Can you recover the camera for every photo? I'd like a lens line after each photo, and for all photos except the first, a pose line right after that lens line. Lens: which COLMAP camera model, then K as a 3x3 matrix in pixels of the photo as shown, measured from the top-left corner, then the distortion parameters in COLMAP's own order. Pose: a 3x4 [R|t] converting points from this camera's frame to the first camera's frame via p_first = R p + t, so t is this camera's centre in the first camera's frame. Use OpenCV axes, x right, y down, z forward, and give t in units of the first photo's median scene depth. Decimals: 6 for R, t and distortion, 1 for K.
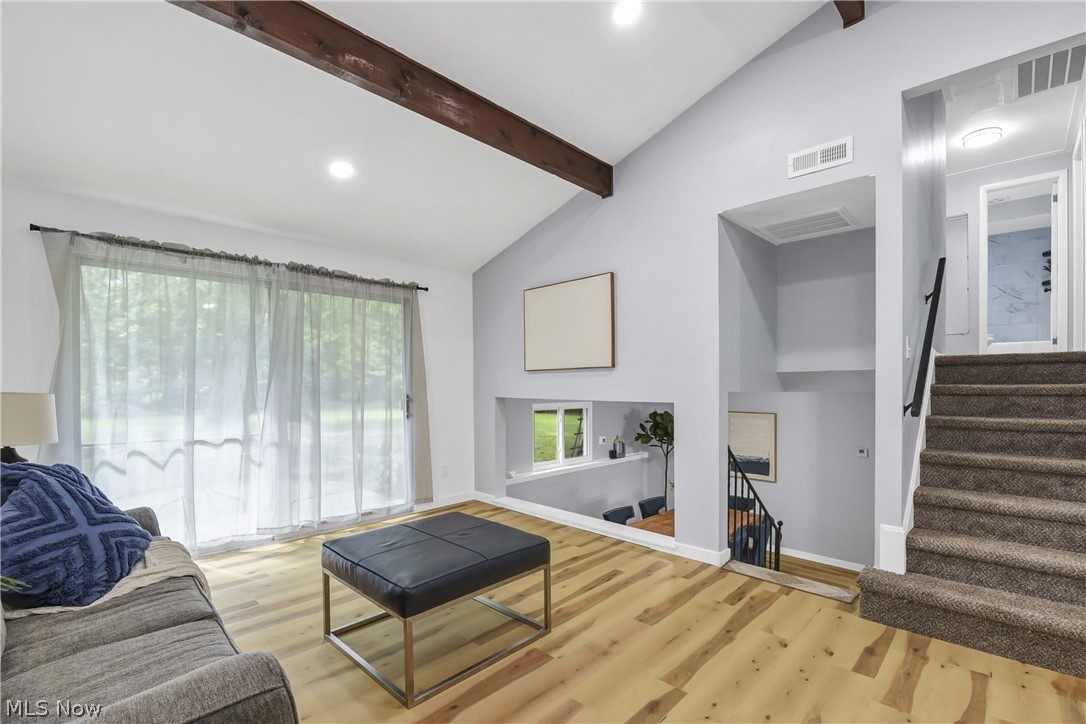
lens RADIAL K [[491.7, 0, 546.9], [0, 491.7, 370.9], [0, 0, 1]] dist [-0.004403, -0.007532]
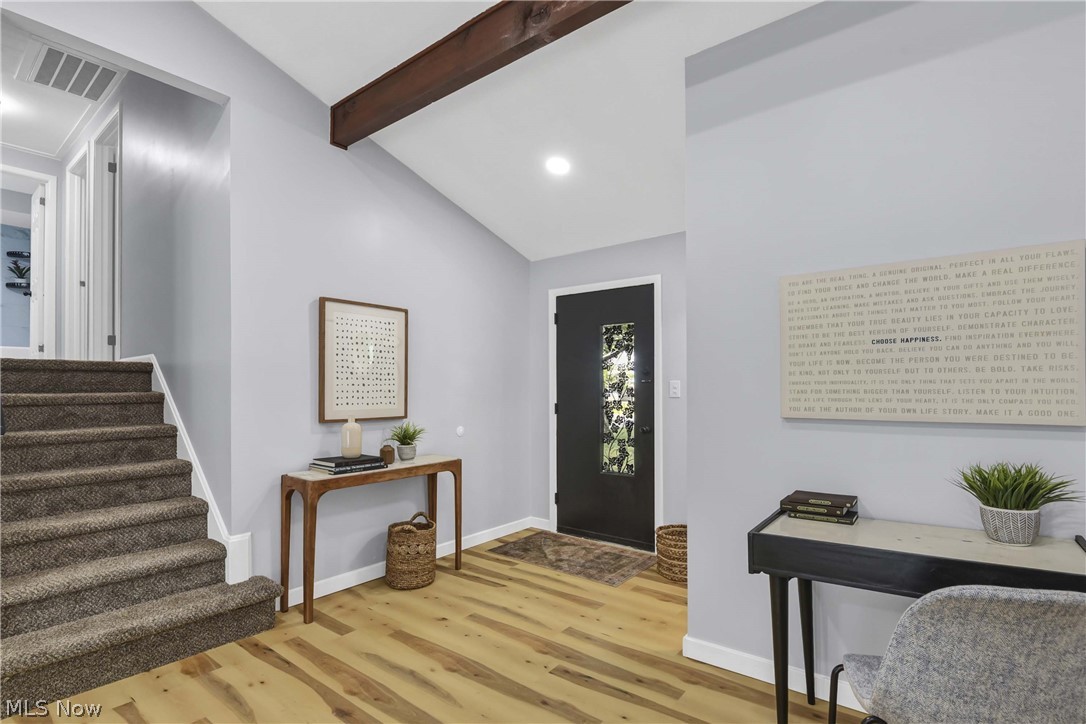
lens RADIAL K [[507.6, 0, 537.7], [0, 507.6, 386.3], [0, 0, 1]] dist [-0.006406, -0.004382]
pose [[-0.089056, 0.007086, 0.996001, -0.104766], [-0.023863, 0.999672, -0.009246, 0.002668], [-0.995741, -0.024591, -0.088858, 0.237134]]
